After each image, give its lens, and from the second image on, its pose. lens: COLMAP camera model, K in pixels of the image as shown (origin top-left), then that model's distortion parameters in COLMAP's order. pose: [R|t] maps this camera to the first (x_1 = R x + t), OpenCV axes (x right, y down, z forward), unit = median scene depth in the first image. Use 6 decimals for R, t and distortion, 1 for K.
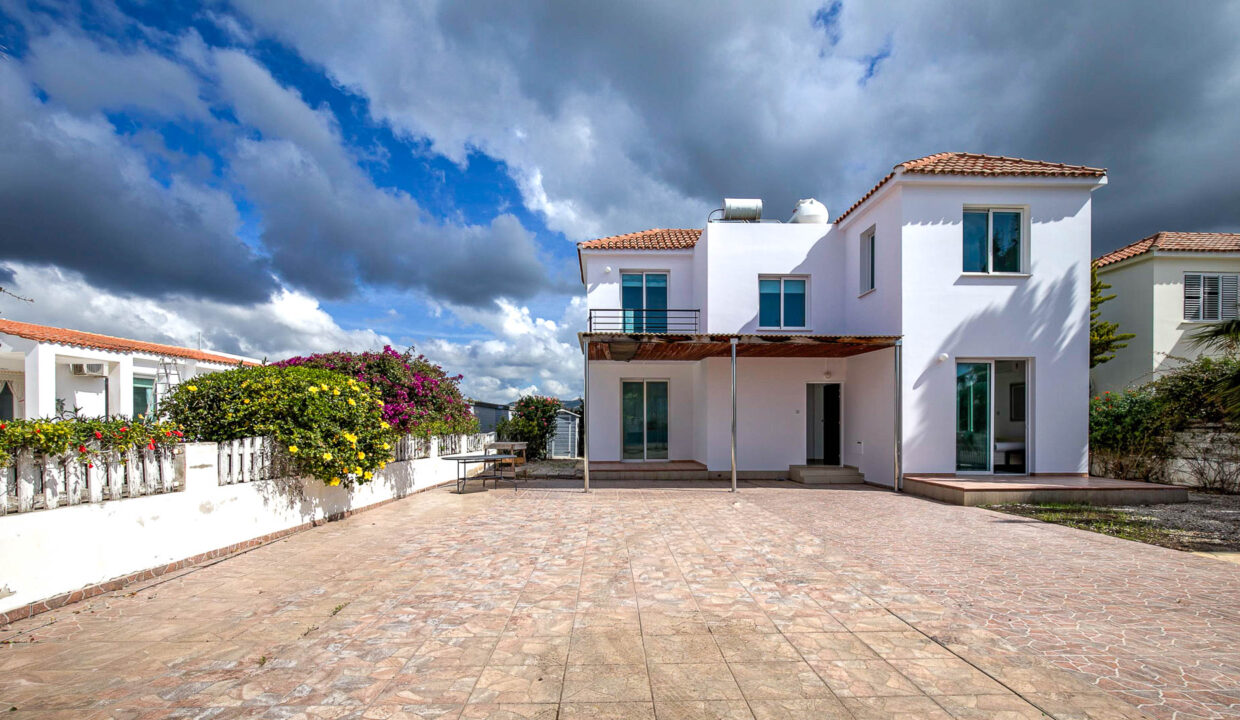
lens RADIAL K [[587.9, 0, 623.8], [0, 587.9, 431.8], [0, 0, 1]] dist [-0.010758, -0.000030]
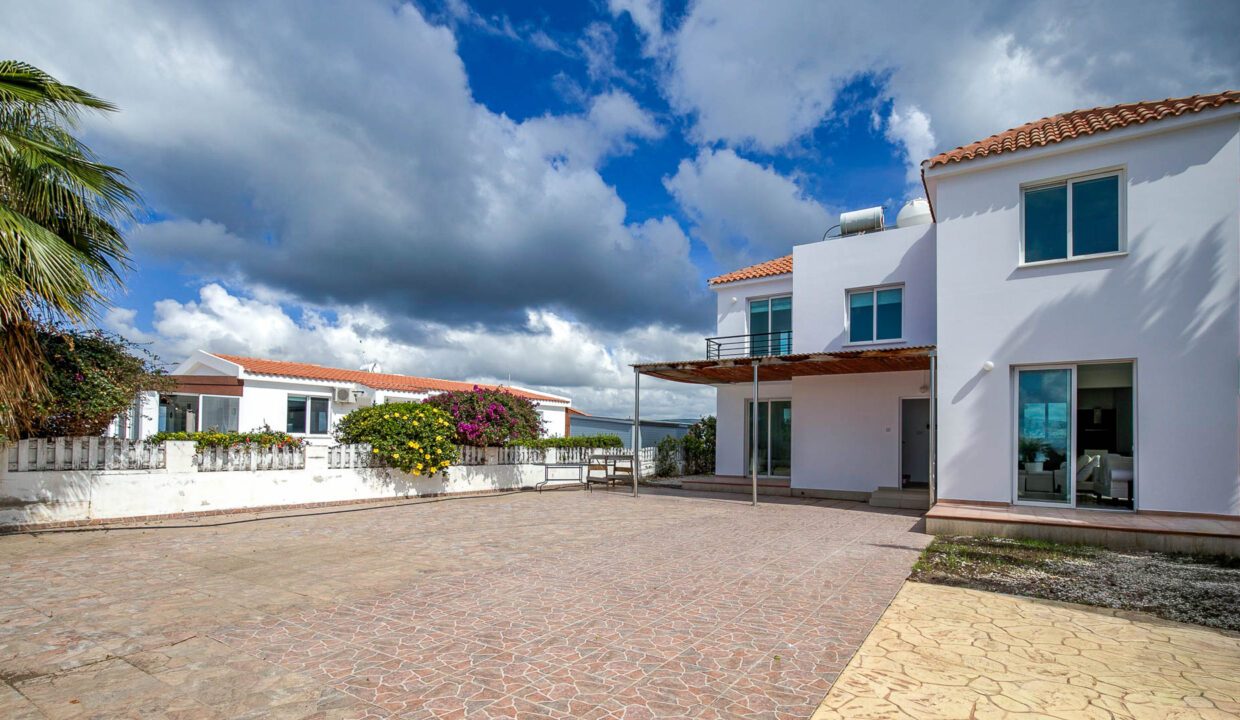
lens RADIAL K [[587.9, 0, 623.8], [0, 587.9, 431.8], [0, 0, 1]] dist [-0.010758, -0.000030]
pose [[0.819306, 0.001146, -0.573356, 0.582363], [-0.019856, 0.999455, -0.026375, 0.002349], [0.573013, 0.032994, 0.818882, -0.004422]]
